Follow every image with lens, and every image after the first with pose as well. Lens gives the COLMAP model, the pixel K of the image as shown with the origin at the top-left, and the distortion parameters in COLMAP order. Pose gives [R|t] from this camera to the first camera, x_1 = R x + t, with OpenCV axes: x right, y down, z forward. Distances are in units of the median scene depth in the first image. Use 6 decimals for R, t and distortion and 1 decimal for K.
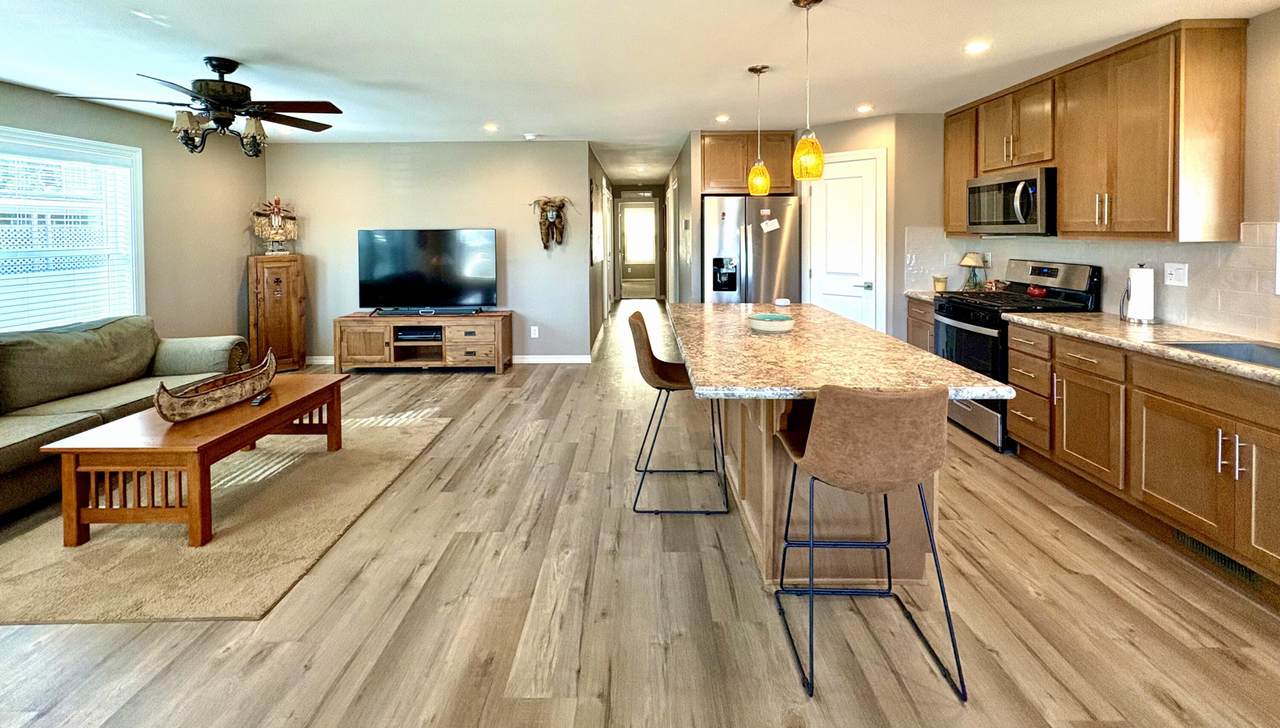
lens RADIAL K [[532.4, 0, 638.0], [0, 532.4, 243.5], [0, 0, 1]] dist [0.001194, 0.000208]
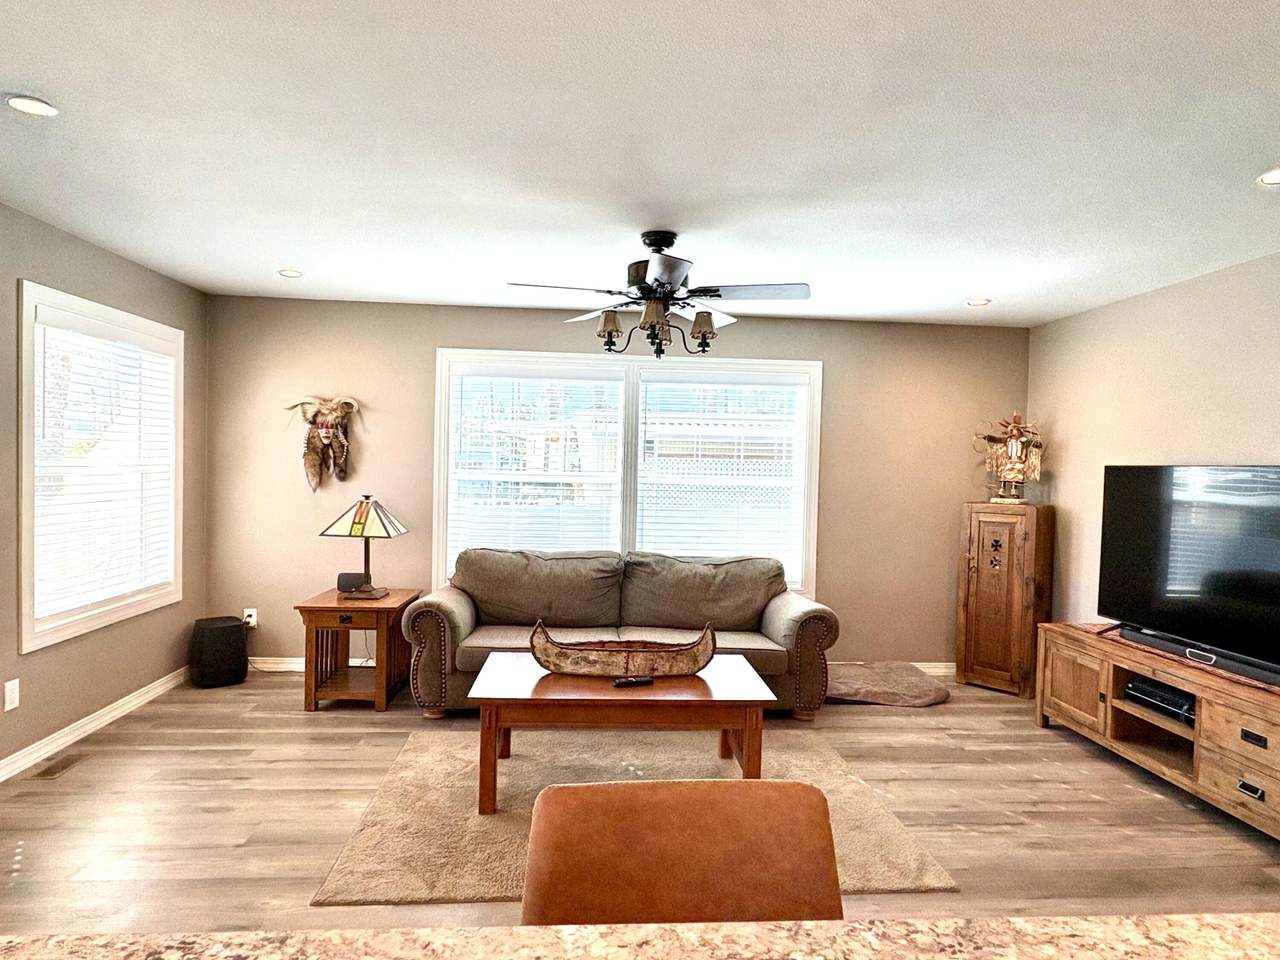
lens RADIAL K [[761.4, 0, 639.7], [0, 761.4, 484.7], [0, 0, 1]] dist [-0.004410, 0.005671]
pose [[0.077098, 0.034287, -0.996434, 0.308204], [-0.048171, 0.998369, 0.030626, -0.012476], [0.995859, 0.045638, 0.078624, 0.841483]]
